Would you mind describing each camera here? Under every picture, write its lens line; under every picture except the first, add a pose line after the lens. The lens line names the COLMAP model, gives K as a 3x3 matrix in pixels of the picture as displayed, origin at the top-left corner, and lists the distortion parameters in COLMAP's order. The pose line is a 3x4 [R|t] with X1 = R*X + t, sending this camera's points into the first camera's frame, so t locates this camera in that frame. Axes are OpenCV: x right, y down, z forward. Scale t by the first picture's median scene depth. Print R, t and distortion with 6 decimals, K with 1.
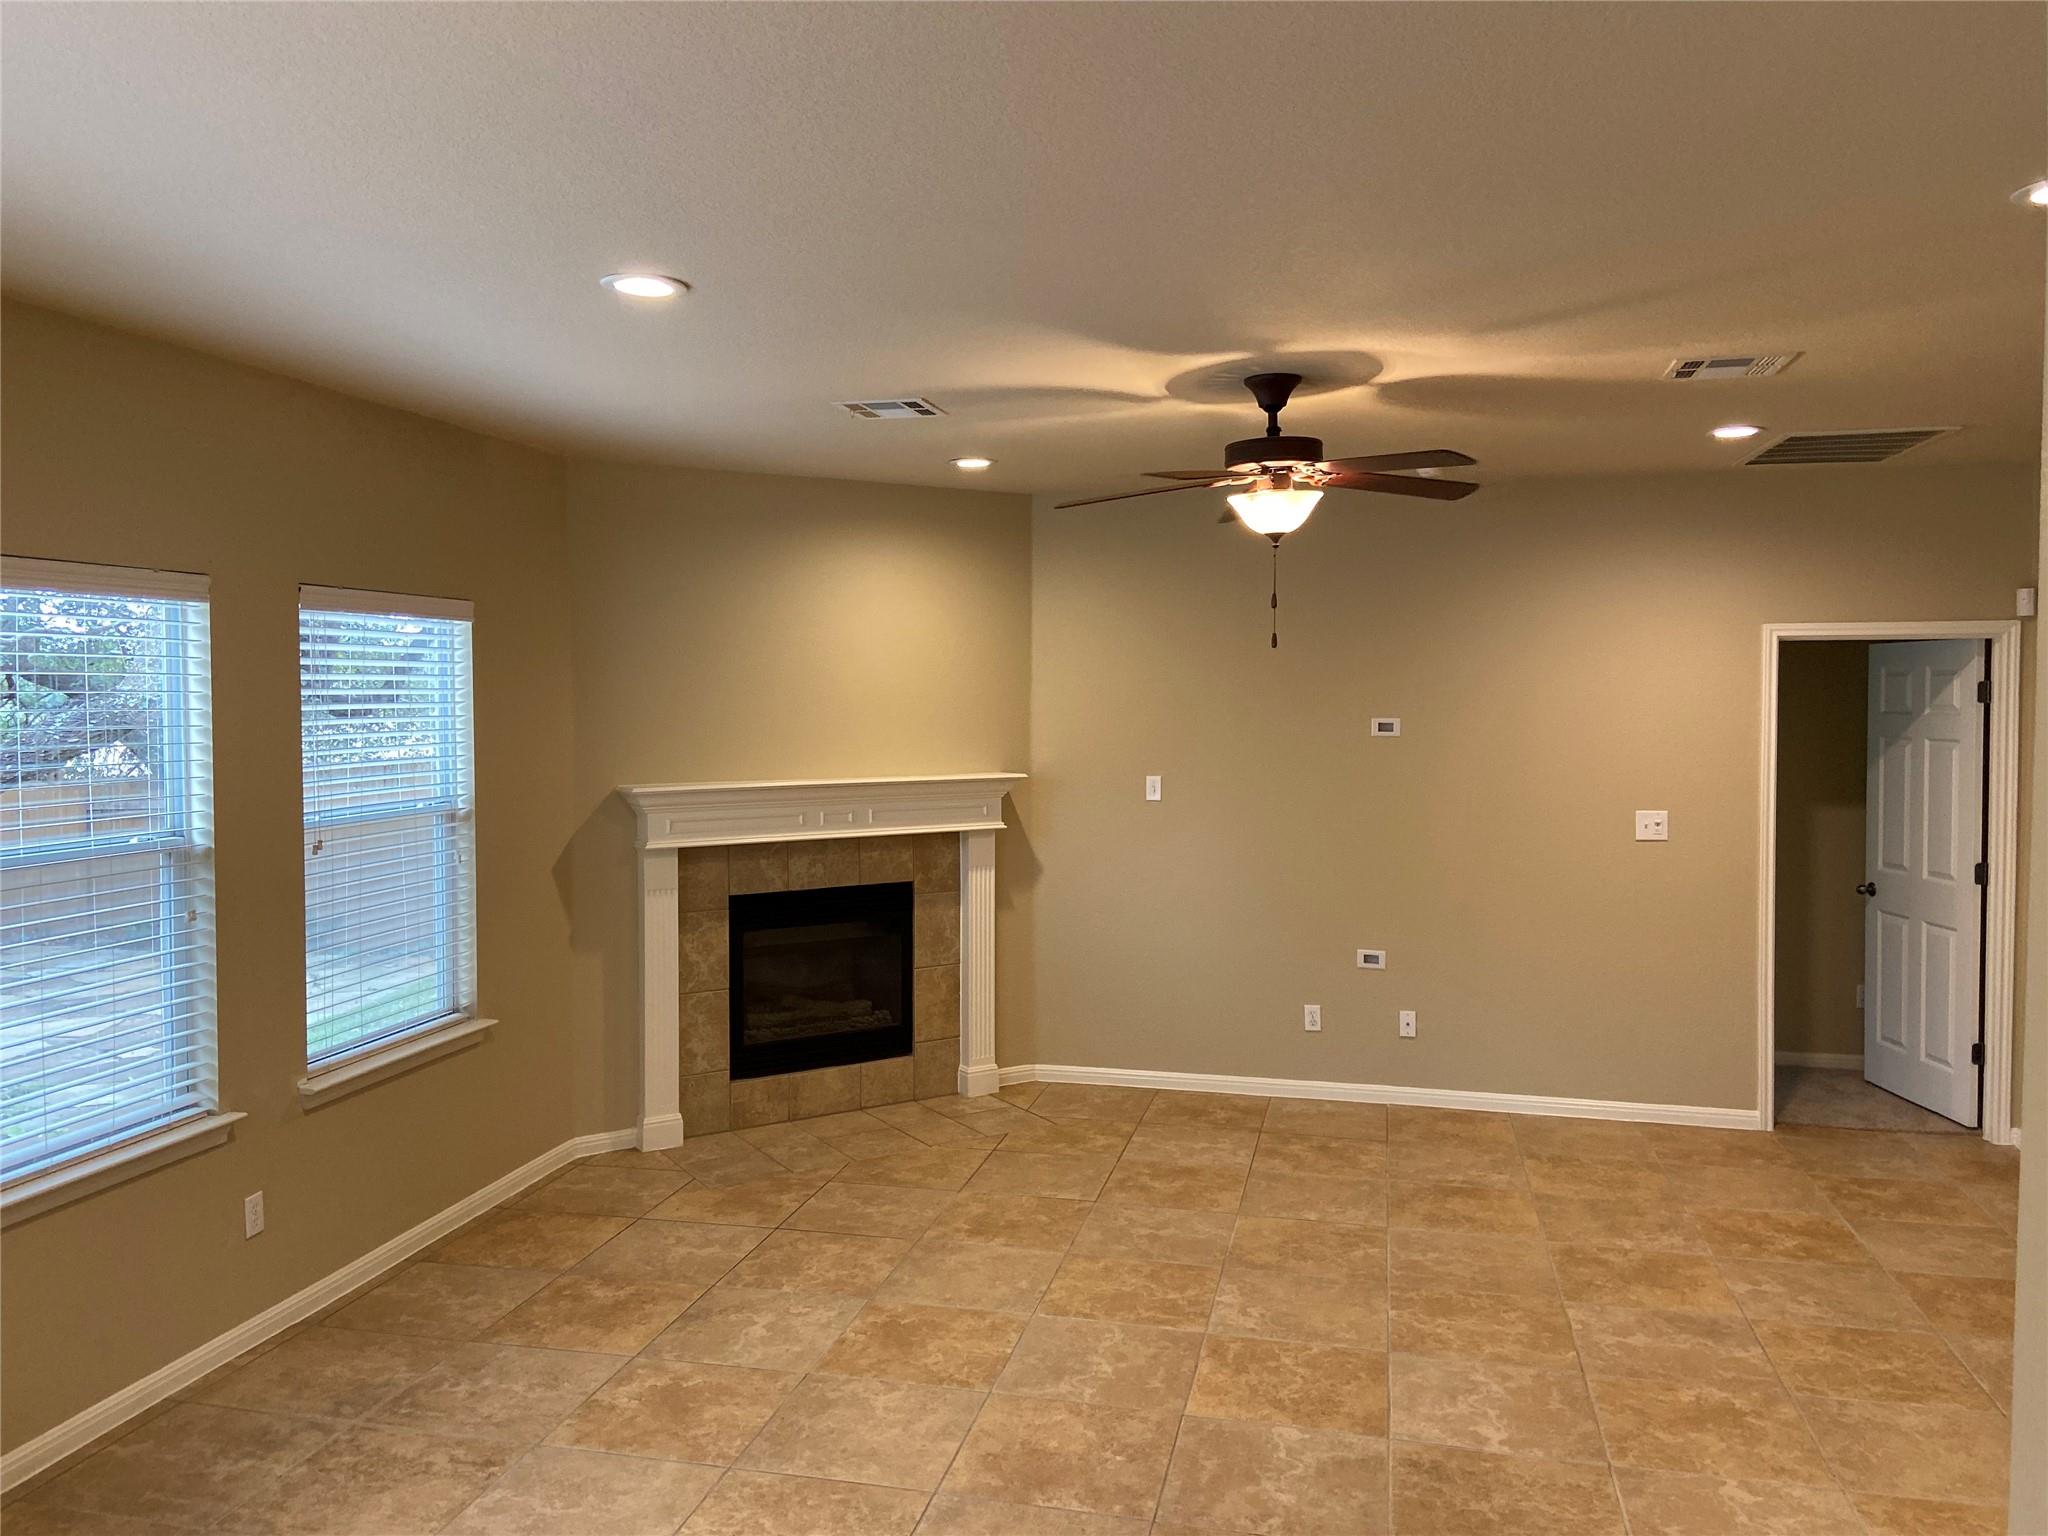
lens RADIAL K [[1541.7, 0, 1017.7], [0, 1541.7, 756.4], [0, 0, 1]] dist [0.100686, -0.109969]
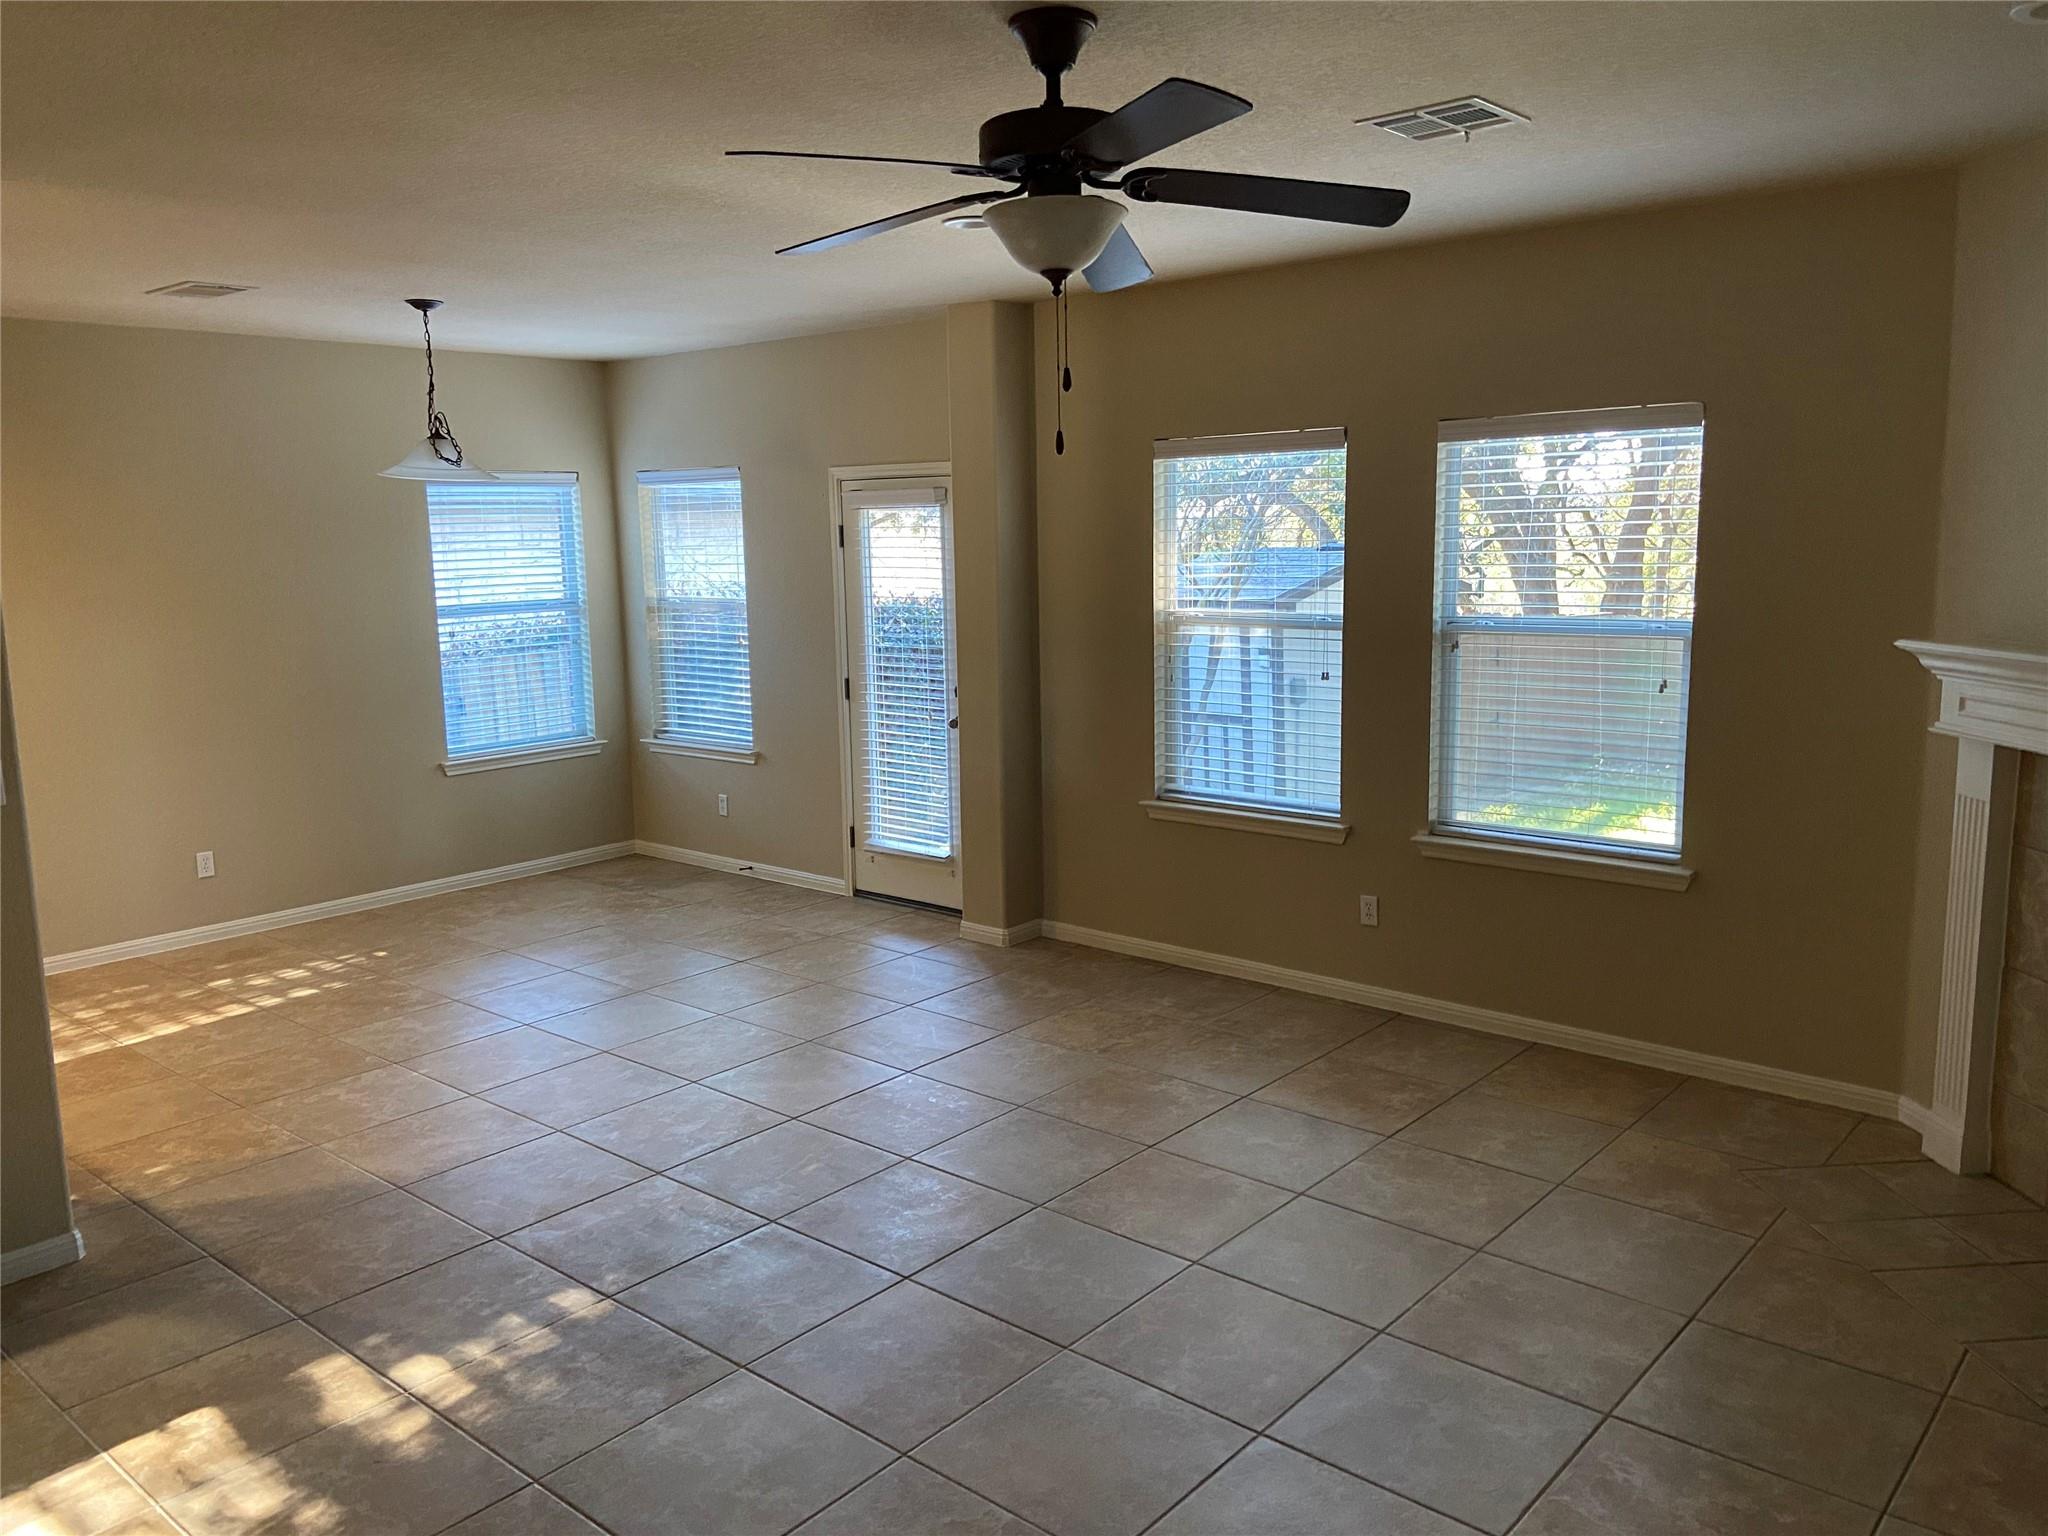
lens RADIAL K [[1541.7, 0, 1037.8], [0, 1541.7, 746.9], [0, 0, 1]] dist [0.100686, -0.109969]
pose [[-0.452562, 0.137029, -0.881142, 0.696988], [-0.025368, 0.985745, 0.166325, -0.051126], [0.891372, 0.097625, -0.442634, 1.174639]]
